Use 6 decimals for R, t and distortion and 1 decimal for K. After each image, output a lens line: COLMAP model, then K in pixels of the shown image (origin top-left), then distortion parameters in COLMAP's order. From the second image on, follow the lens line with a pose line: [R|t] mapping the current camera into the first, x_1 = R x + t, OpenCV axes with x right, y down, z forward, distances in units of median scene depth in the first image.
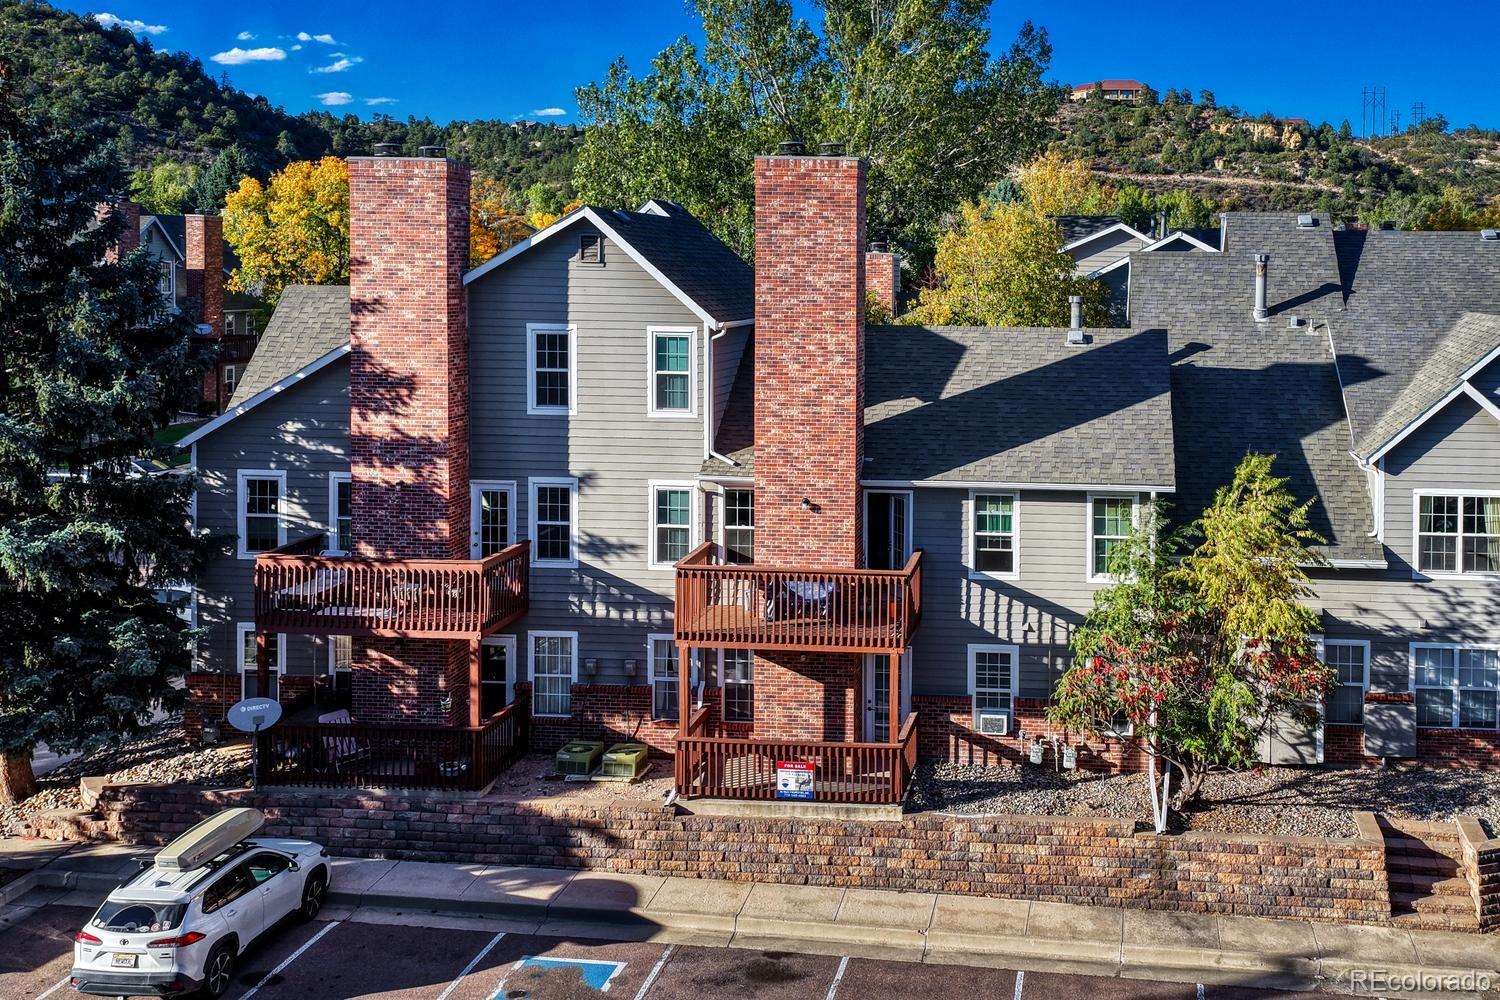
lens RADIAL K [[1507.8, 0, 756.9], [0, 1507.8, 500.7], [0, 0, 1]] dist [0.042005, 0.000000]
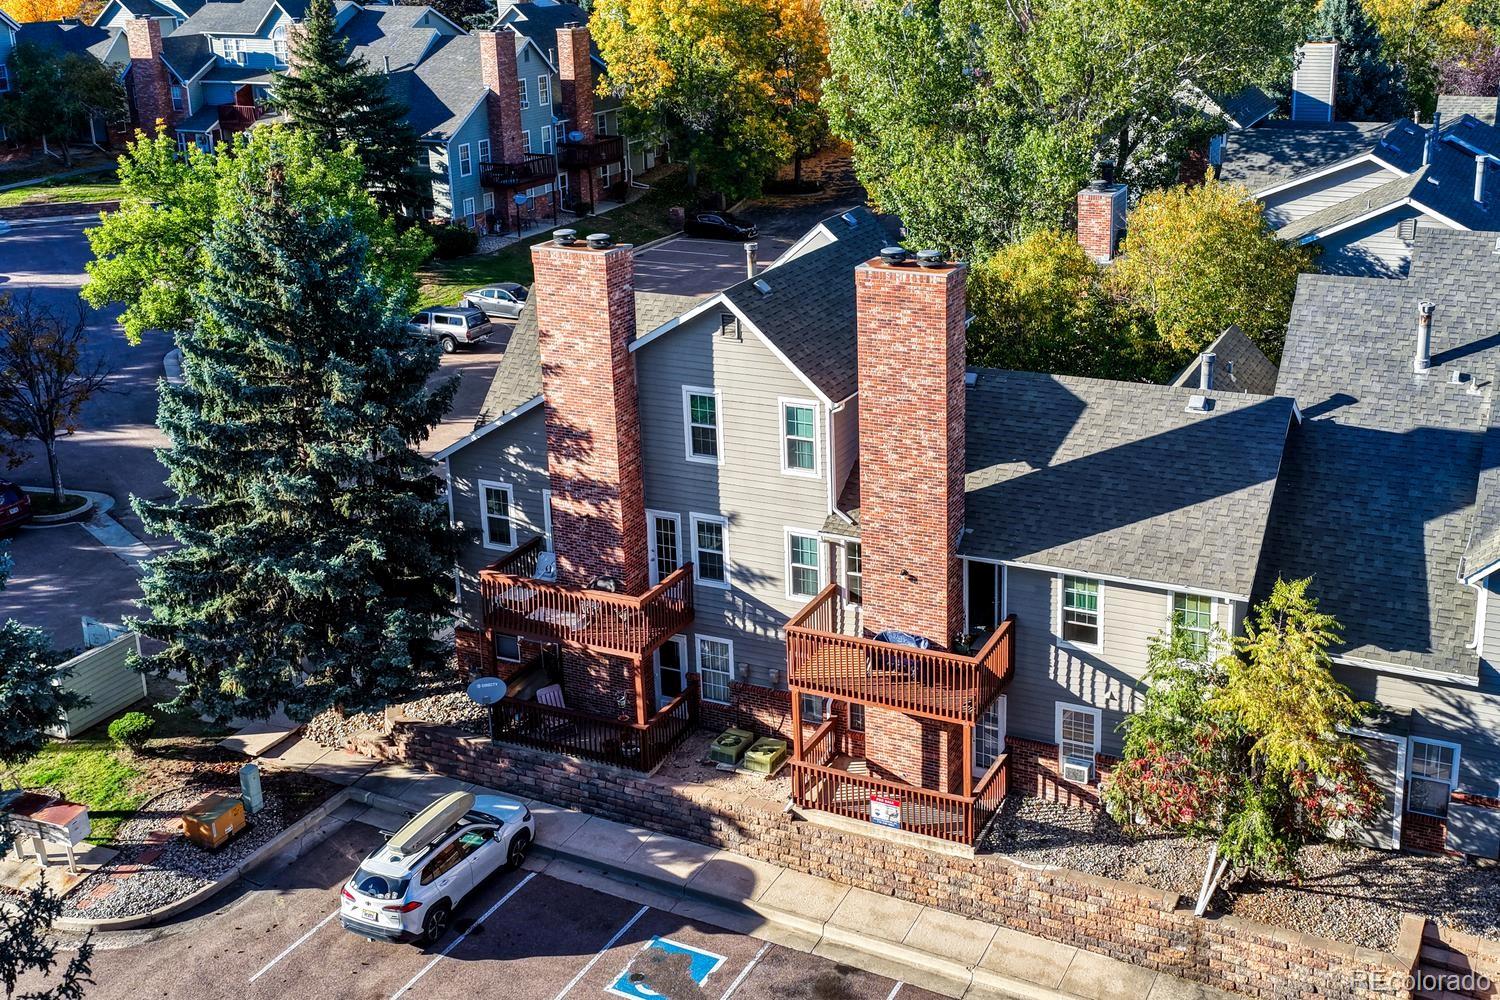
lens RADIAL K [[1507.8, 0, 736.9], [0, 1507.8, 394.9], [0, 0, 1]] dist [0.042005, 0.000000]
pose [[0.939190, 0.048492, -0.339956, 0.286875], [0.032930, 0.972699, 0.229722, -0.384905], [0.341814, -0.226948, 0.911953, -0.036550]]
